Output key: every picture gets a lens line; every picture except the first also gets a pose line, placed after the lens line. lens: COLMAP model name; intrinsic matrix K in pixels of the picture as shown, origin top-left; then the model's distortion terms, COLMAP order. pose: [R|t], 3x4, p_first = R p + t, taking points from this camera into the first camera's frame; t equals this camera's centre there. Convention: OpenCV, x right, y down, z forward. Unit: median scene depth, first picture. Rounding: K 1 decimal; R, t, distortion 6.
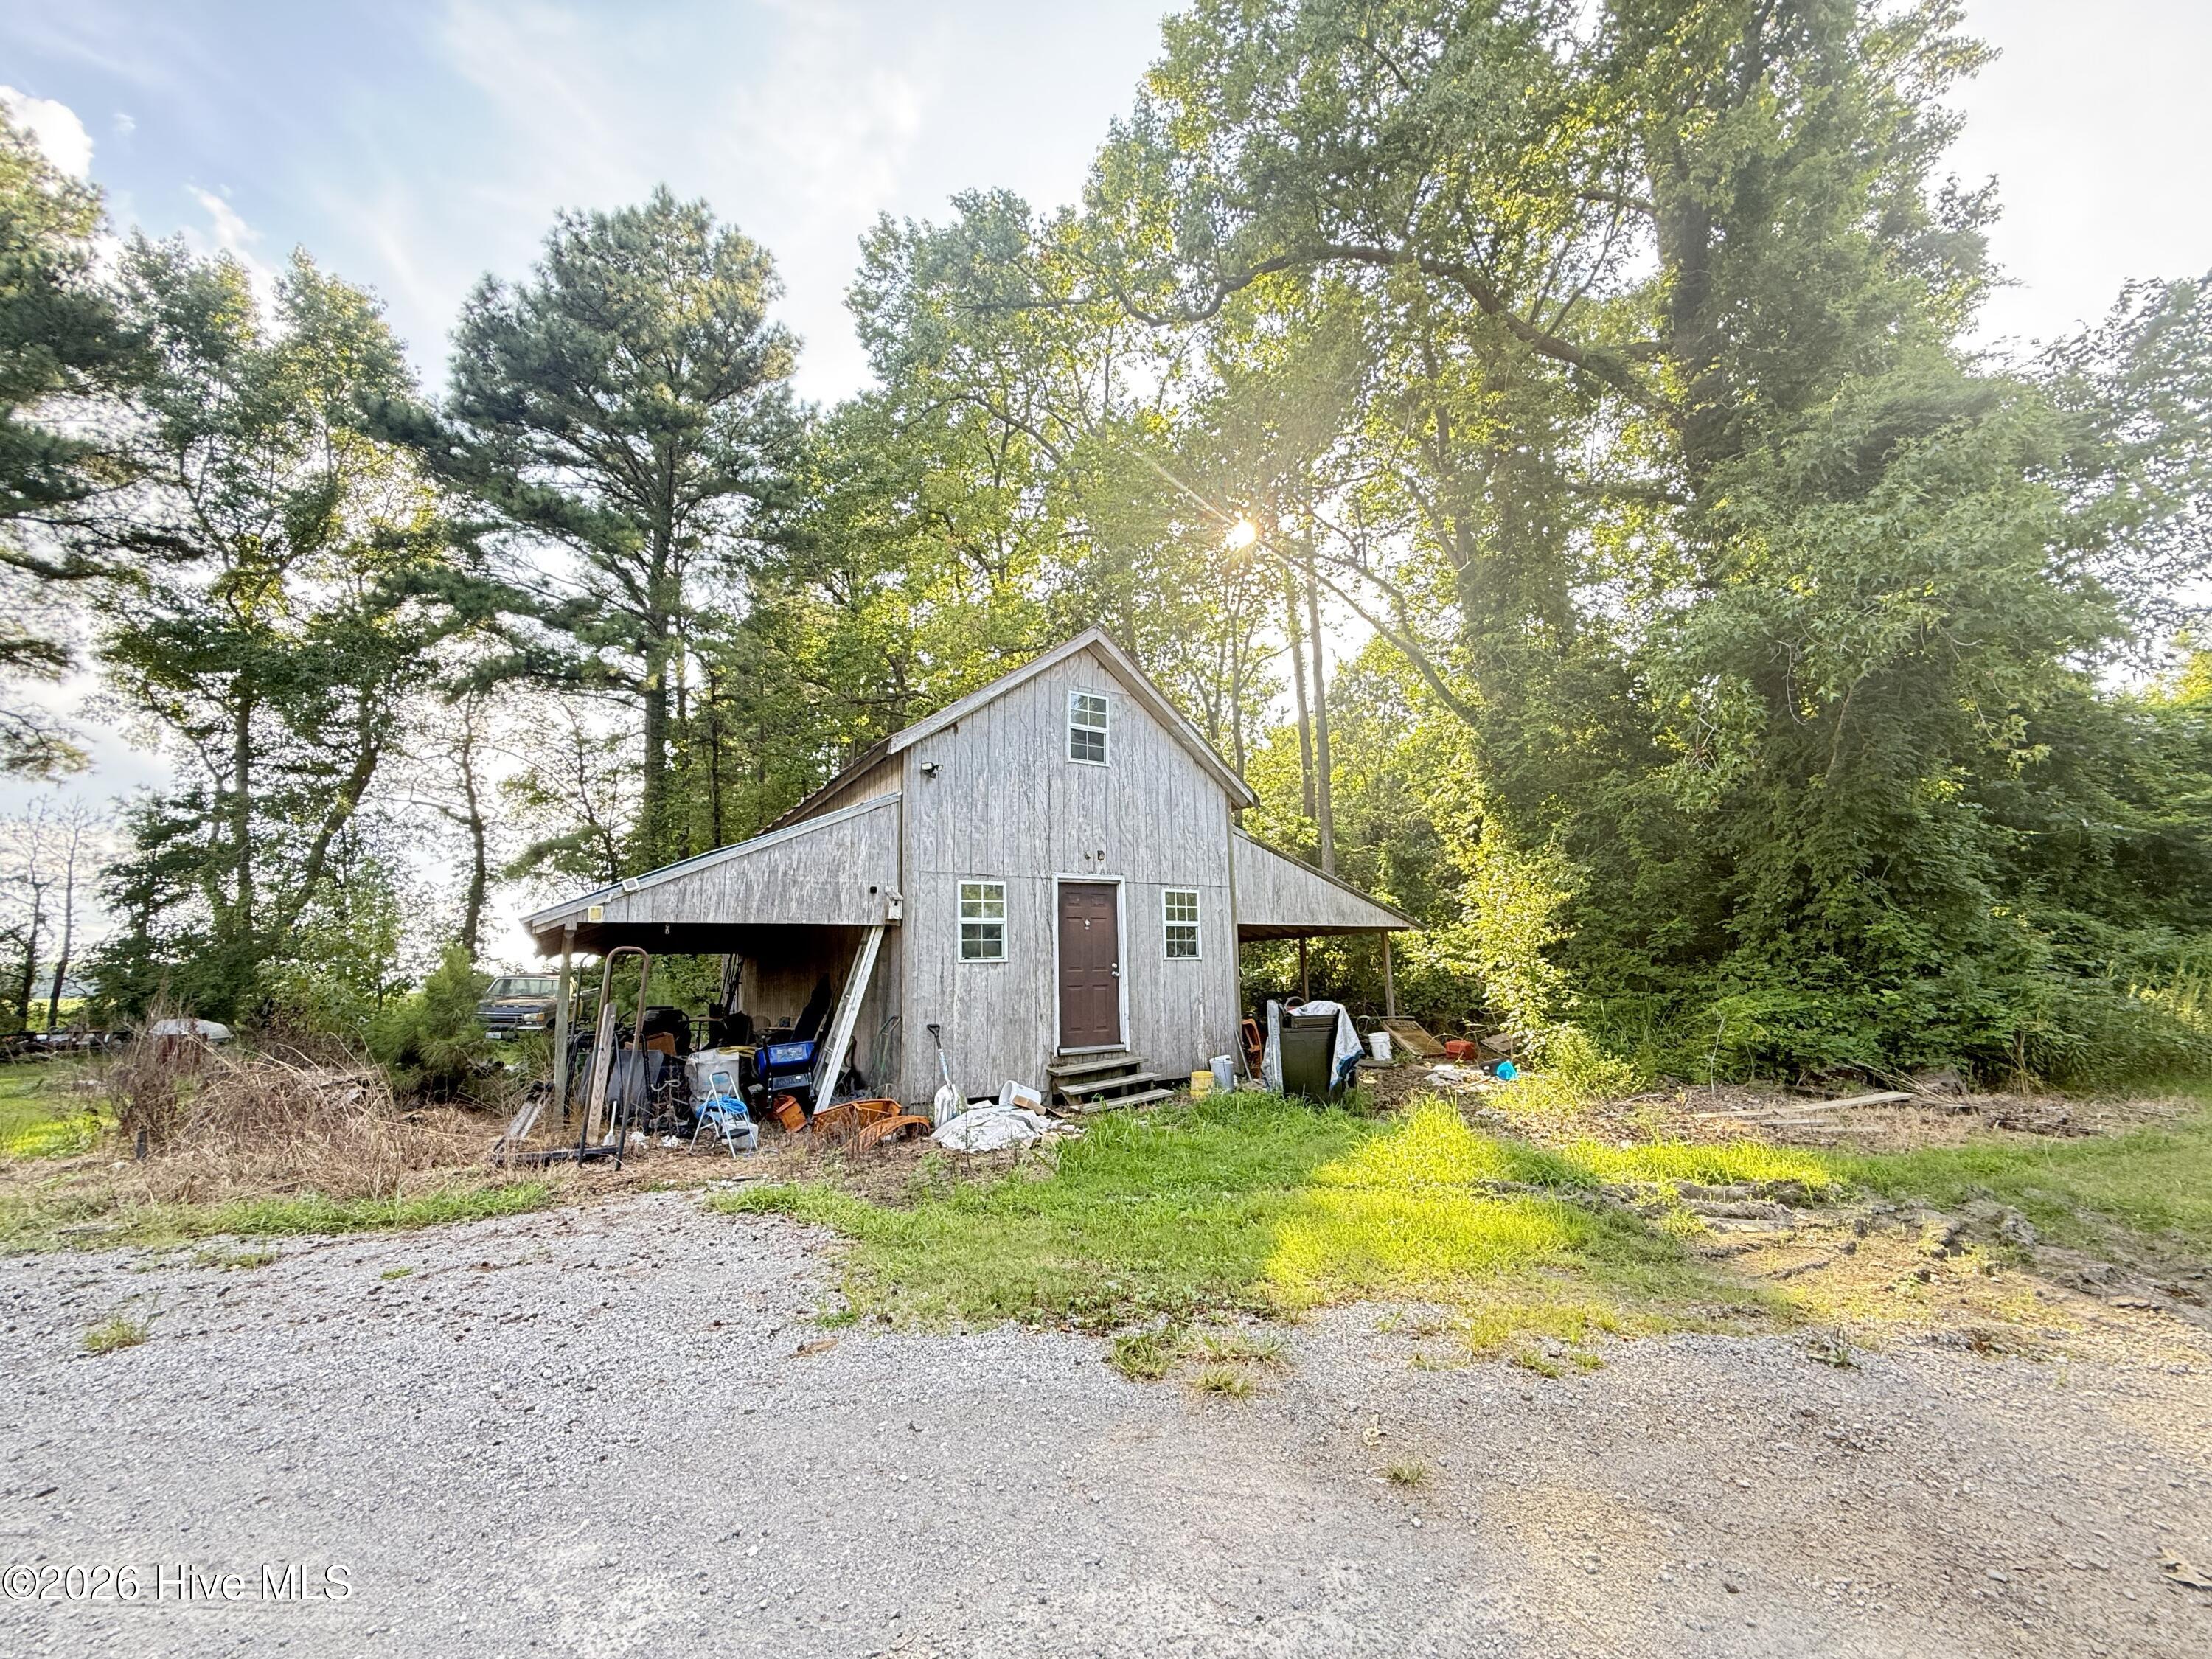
lens RADIAL K [[878.2, 0, 1099.8], [0, 878.2, 823.4], [0, 0, 1]] dist [0.001673, -0.000134]
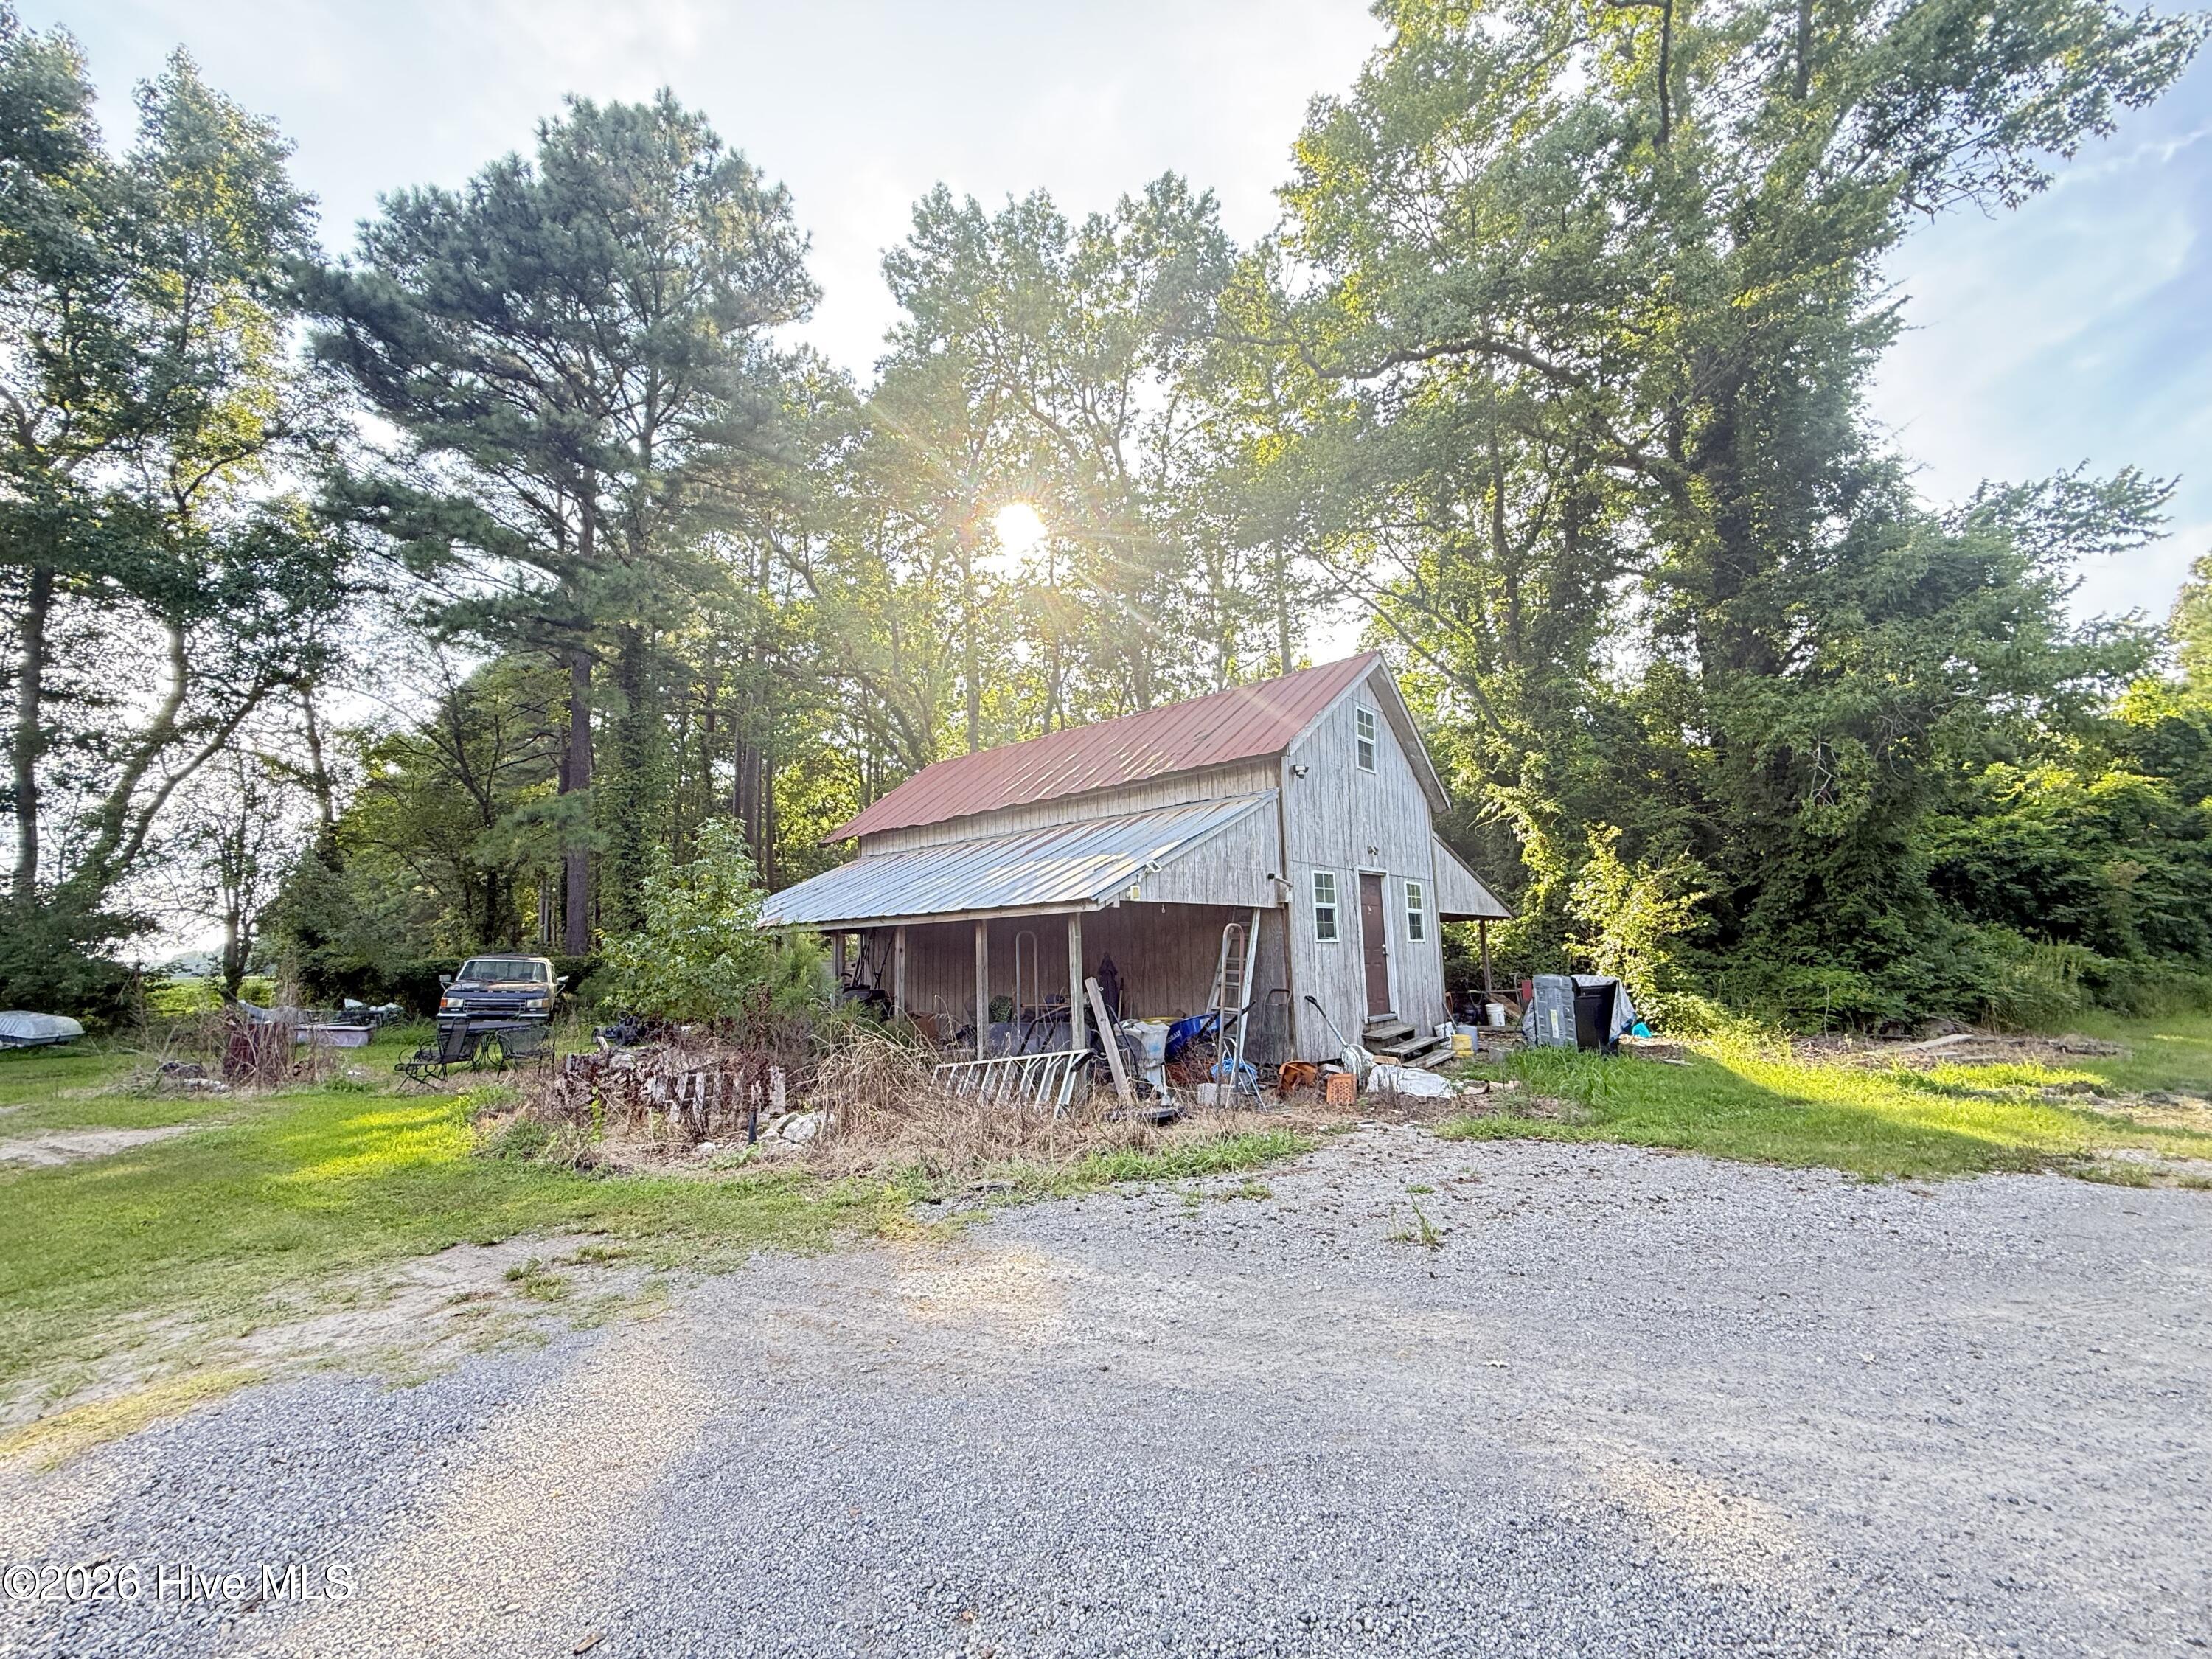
lens RADIAL K [[875.6, 0, 1099.6], [0, 875.6, 824.7], [0, 0, 1]] dist [-0.000099, -0.000199]
pose [[0.961954, 0.042937, 0.269816, -0.169804], [-0.046918, 0.998864, 0.008320, 0.002442], [-0.269152, -0.020663, 0.962876, -0.002301]]
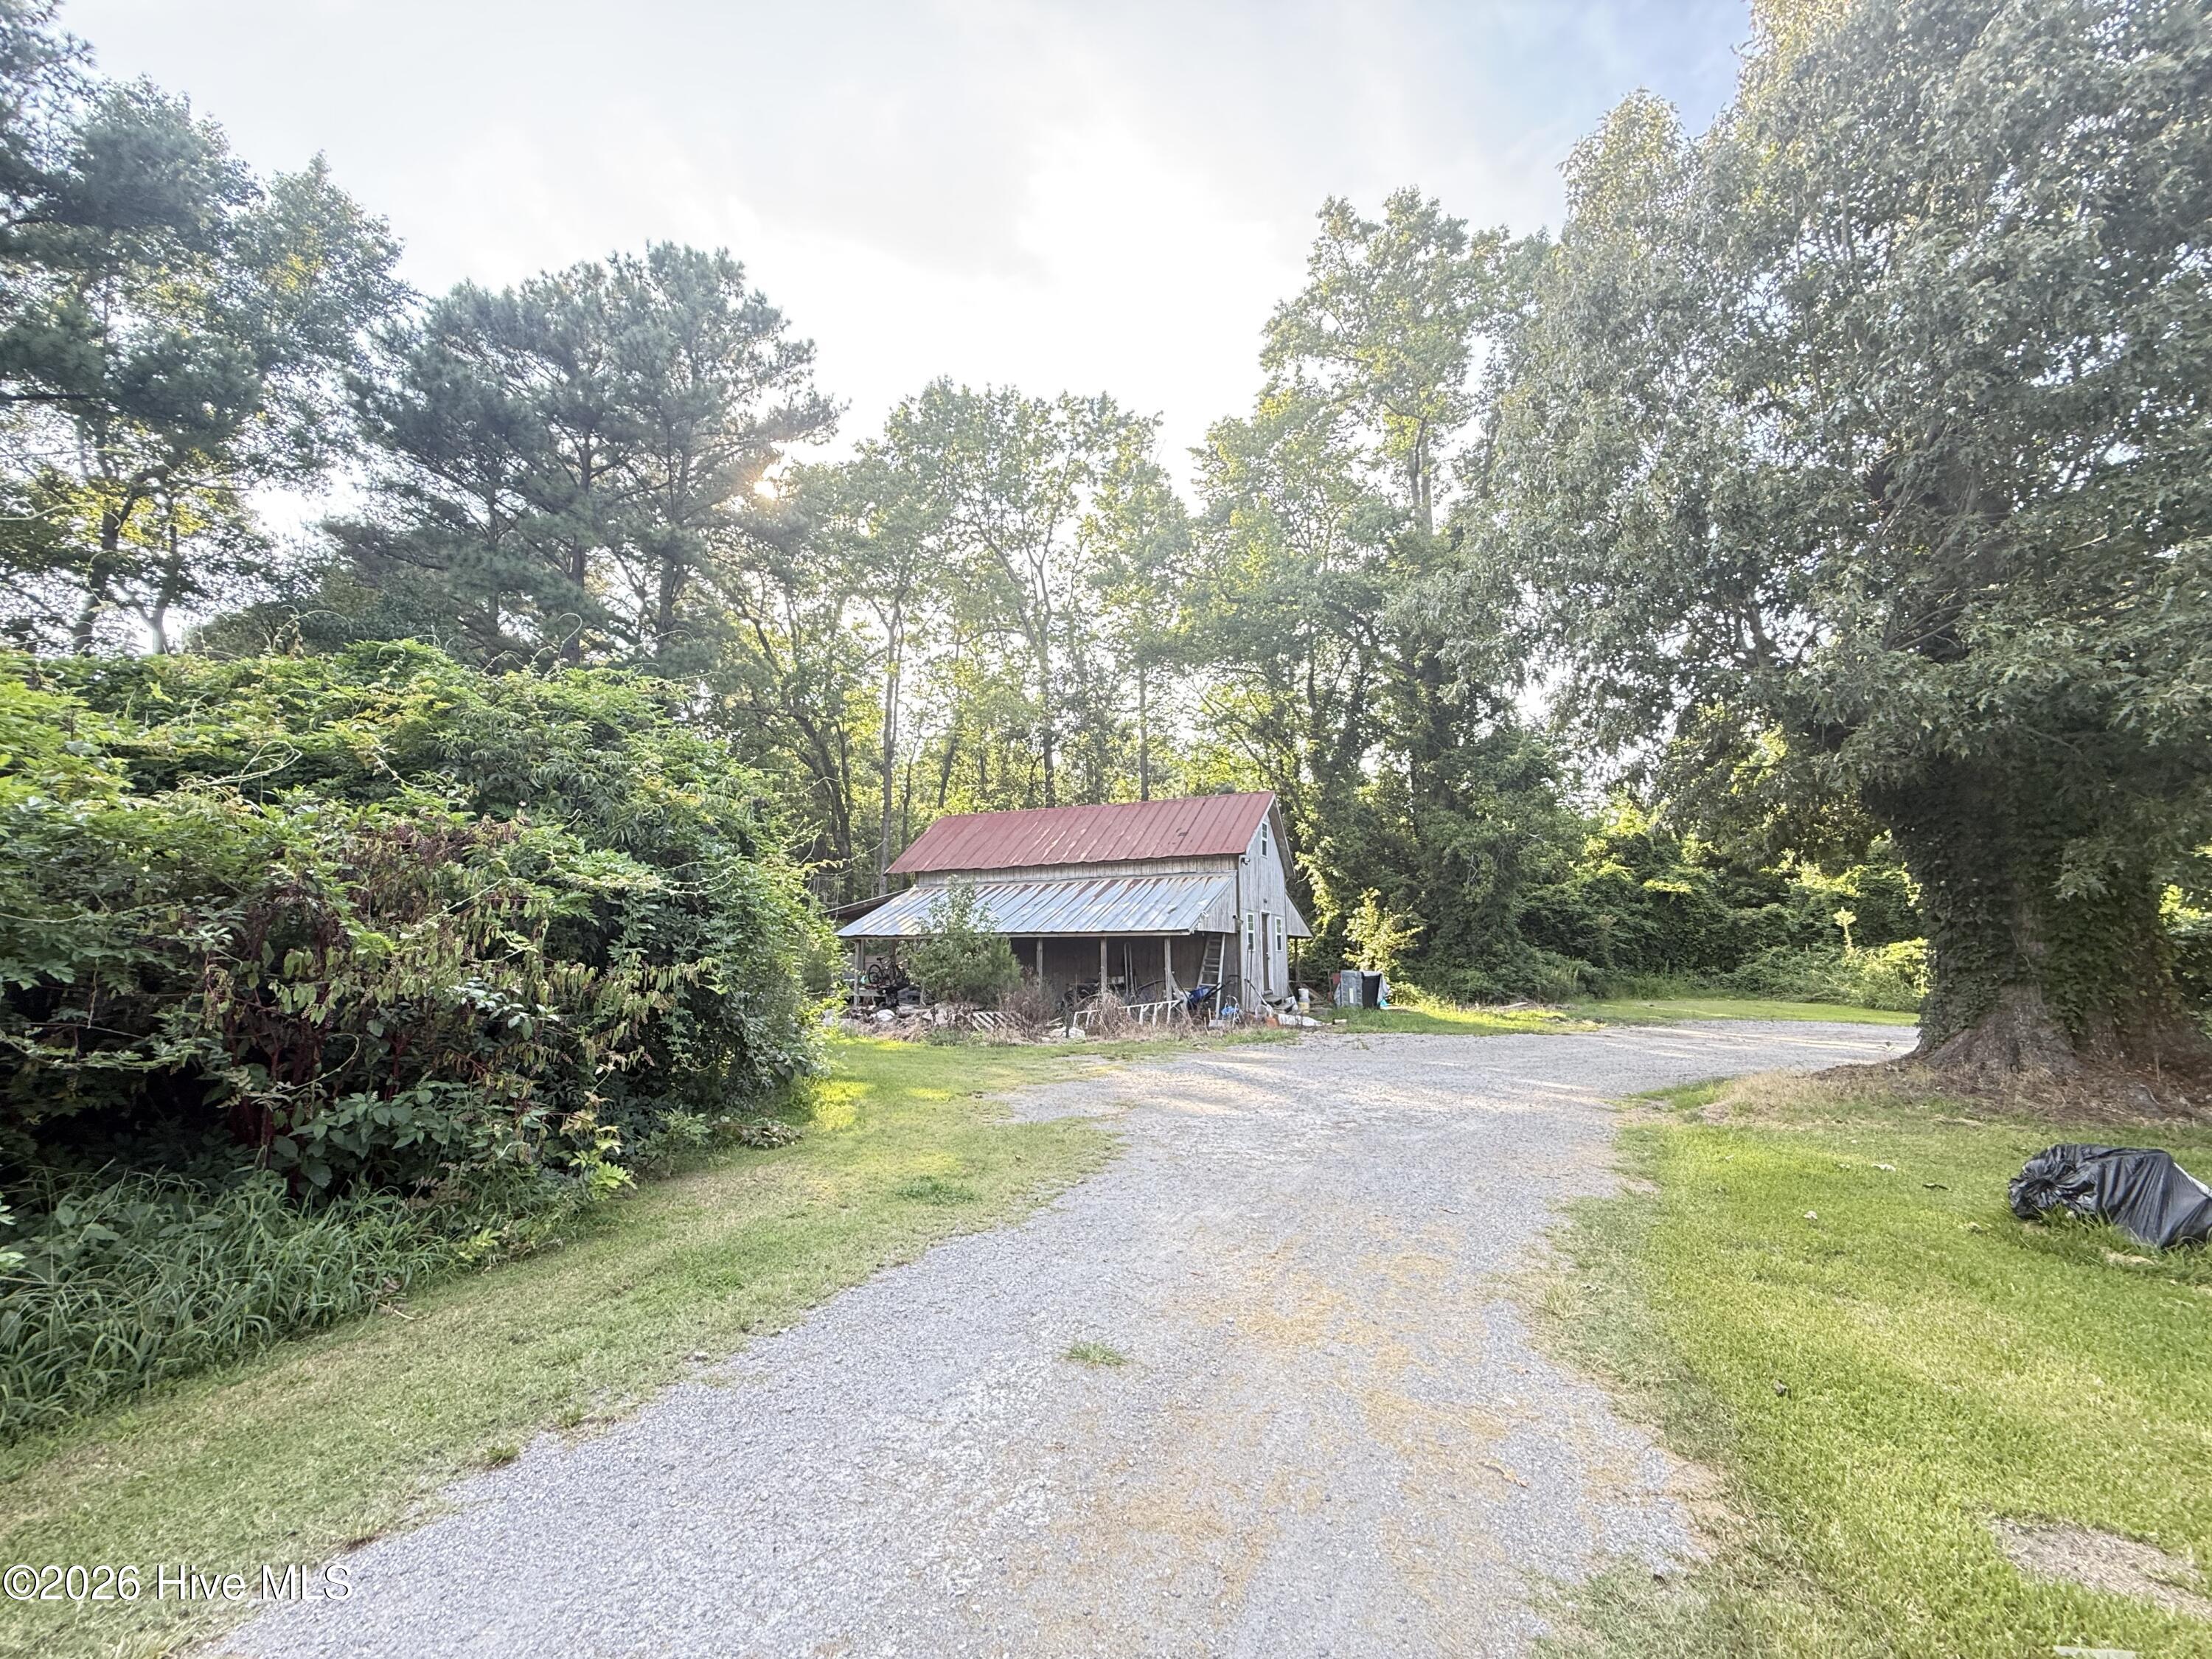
lens RADIAL K [[878.2, 0, 1099.8], [0, 878.2, 823.4], [0, 0, 1]] dist [0.001673, -0.000134]
pose [[0.838532, 0.100824, 0.535442, -0.380064], [-0.108485, 0.993948, -0.017267, -0.017760], [-0.533943, -0.043609, 0.844395, -0.141970]]
